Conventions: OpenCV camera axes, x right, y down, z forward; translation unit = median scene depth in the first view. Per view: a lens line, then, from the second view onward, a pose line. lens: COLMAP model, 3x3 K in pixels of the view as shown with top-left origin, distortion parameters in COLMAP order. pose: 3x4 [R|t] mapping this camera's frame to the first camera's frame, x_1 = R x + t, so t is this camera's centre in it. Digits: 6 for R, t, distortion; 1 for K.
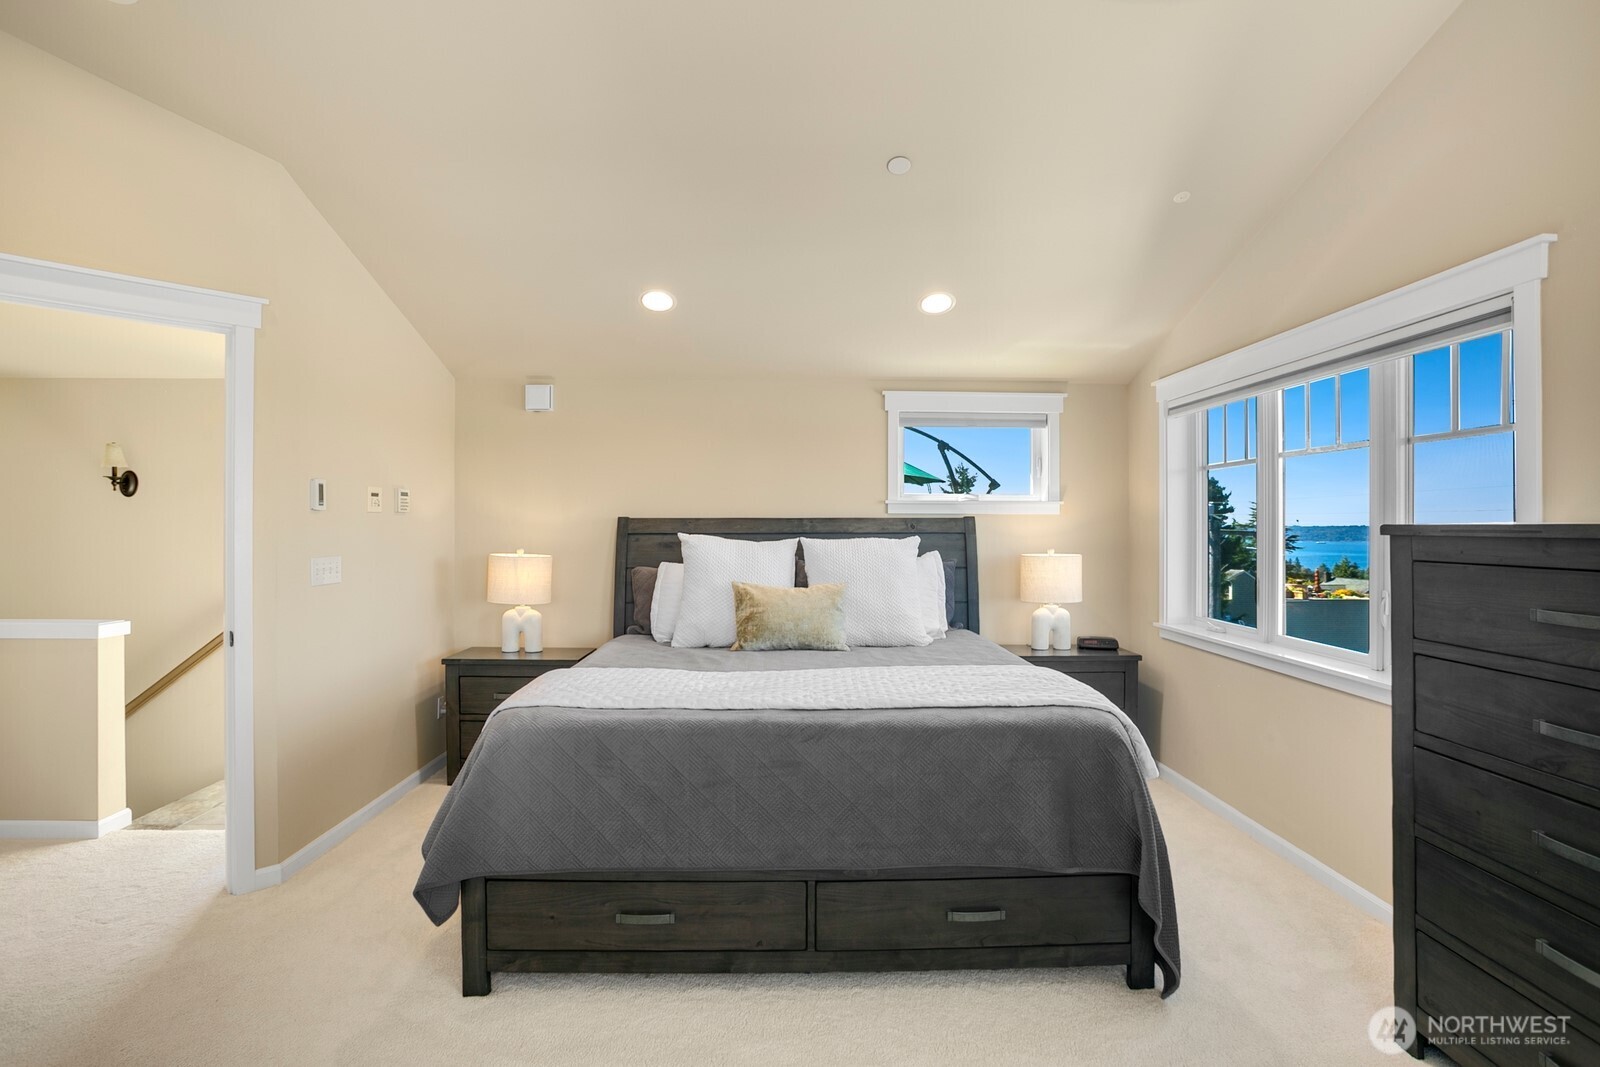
lens RADIAL K [[782.0, 0, 800.0], [0, 782.0, 533.5], [0, 0, 1]] dist [-0.079844, 0.036670]
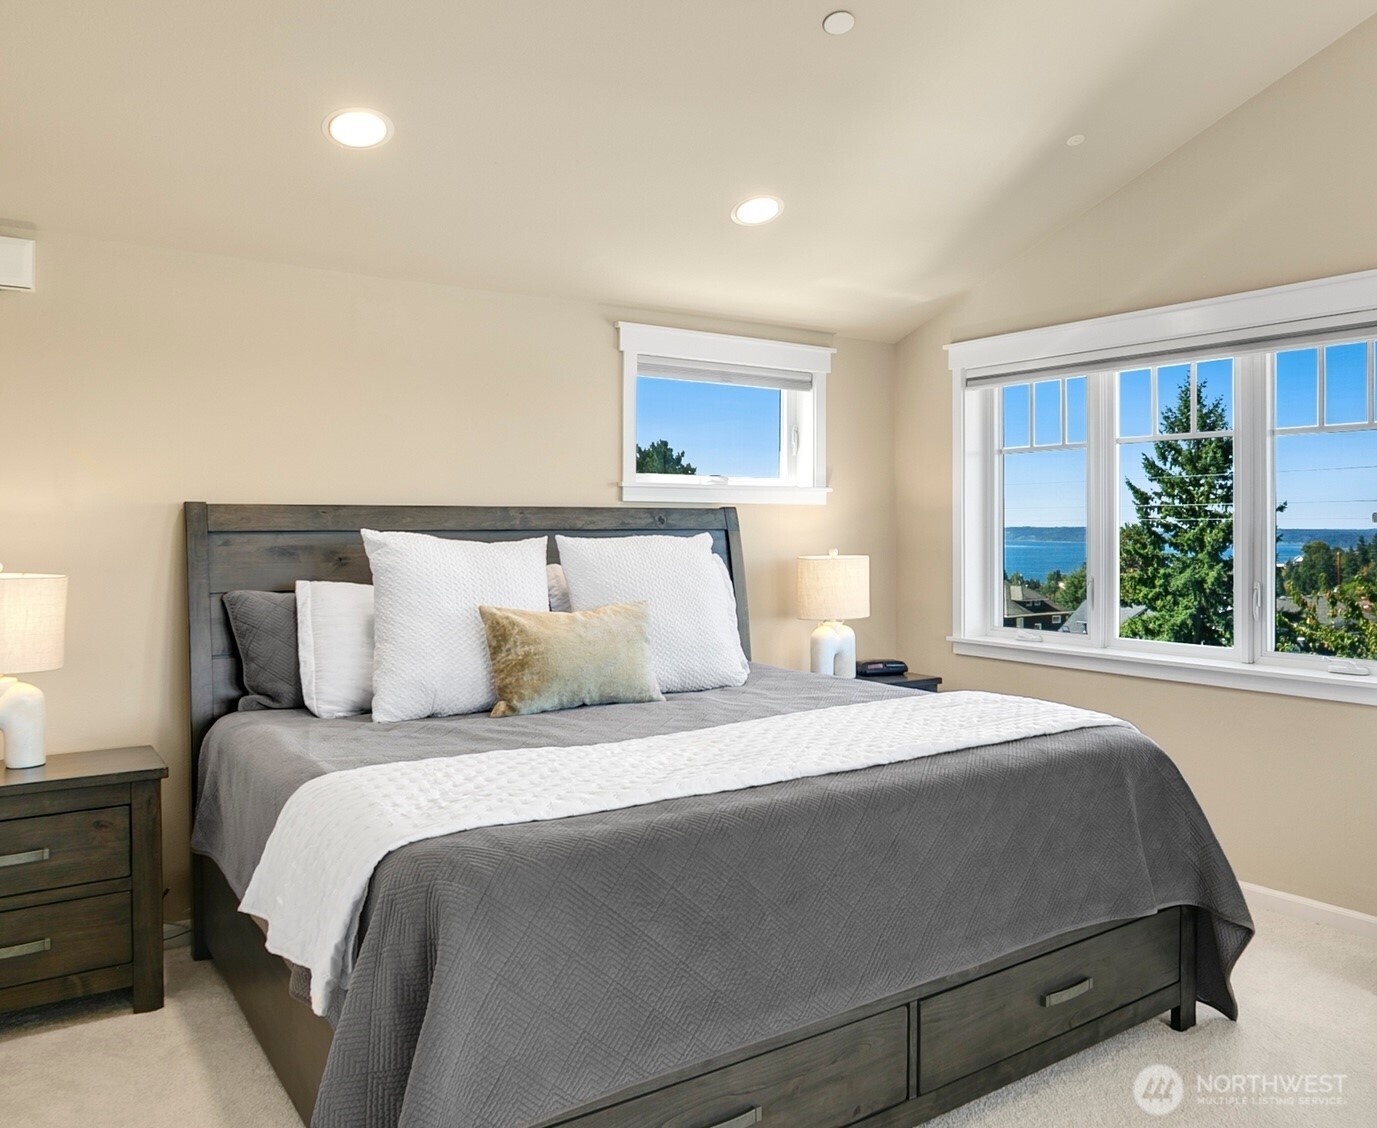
lens RADIAL K [[1167.5, 0, 689.0], [0, 1167.5, 546.6], [0, 0, 1]] dist [-0.066320, 0.003602]
pose [[0.803220, -0.009717, 0.595604, -0.505683], [0.007306, 0.999952, 0.006461, 0.009022], [-0.595638, -0.000838, 0.803252, 0.161543]]
